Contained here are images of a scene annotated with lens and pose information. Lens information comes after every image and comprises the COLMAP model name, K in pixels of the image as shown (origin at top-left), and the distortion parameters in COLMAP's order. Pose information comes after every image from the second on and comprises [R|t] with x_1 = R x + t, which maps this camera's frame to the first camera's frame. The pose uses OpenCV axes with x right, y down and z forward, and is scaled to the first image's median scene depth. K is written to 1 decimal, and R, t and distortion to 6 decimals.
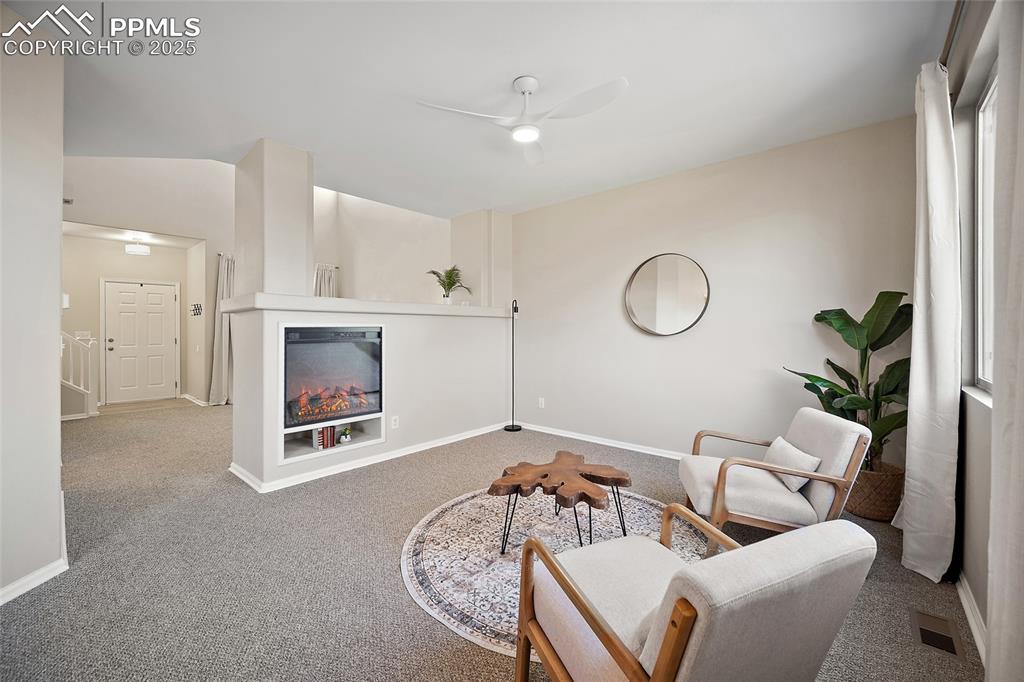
lens RADIAL K [[404.9, 0, 514.4], [0, 404.9, 336.2], [0, 0, 1]] dist [0.000023, -0.000277]
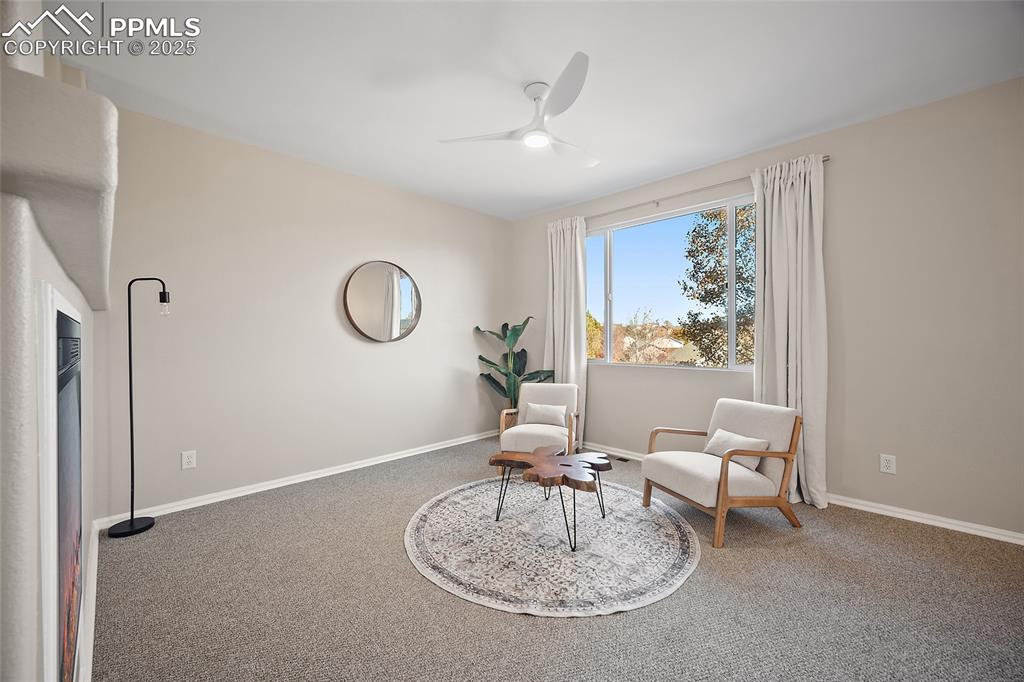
lens RADIAL K [[404.9, 0, 508.3], [0, 404.9, 339.6], [0, 0, 1]] dist [0.000023, -0.000277]
pose [[0.063738, -0.005719, 0.997950, -0.852516], [0.011045, 0.999926, 0.005025, -0.008150], [-0.997906, 0.010702, 0.063797, 0.874078]]
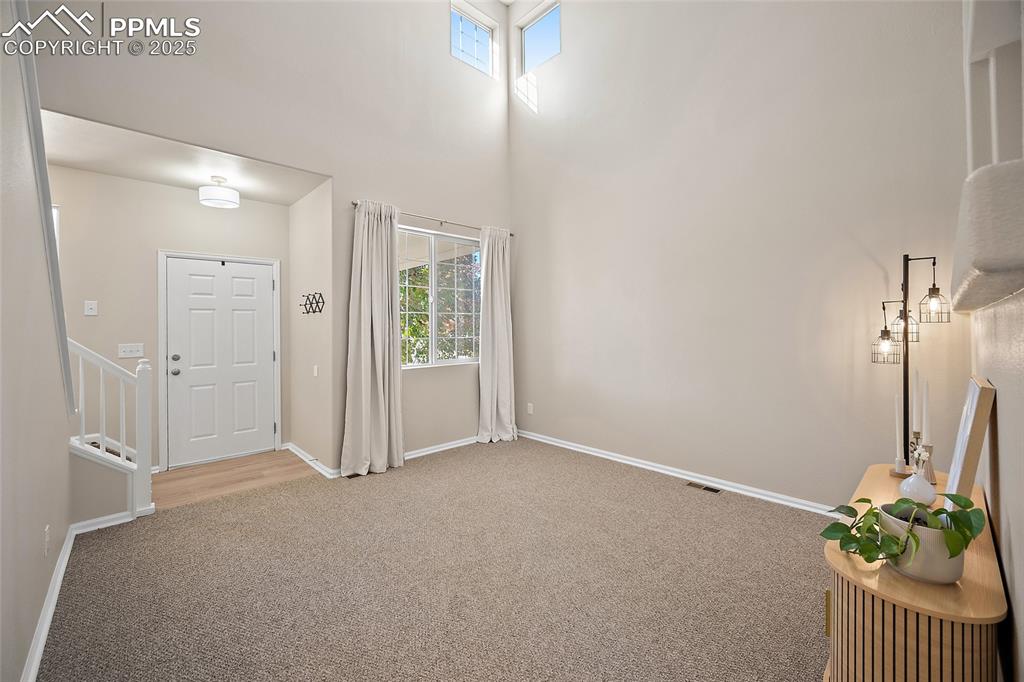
lens RADIAL K [[404.9, 0, 513.1], [0, 404.9, 327.7], [0, 0, 1]] dist [0.000023, -0.000277]
pose [[0.996081, -0.008867, -0.087999, -0.465625], [0.007808, 0.999893, -0.012366, -0.021813], [0.088099, 0.011631, 0.996044, 0.465831]]
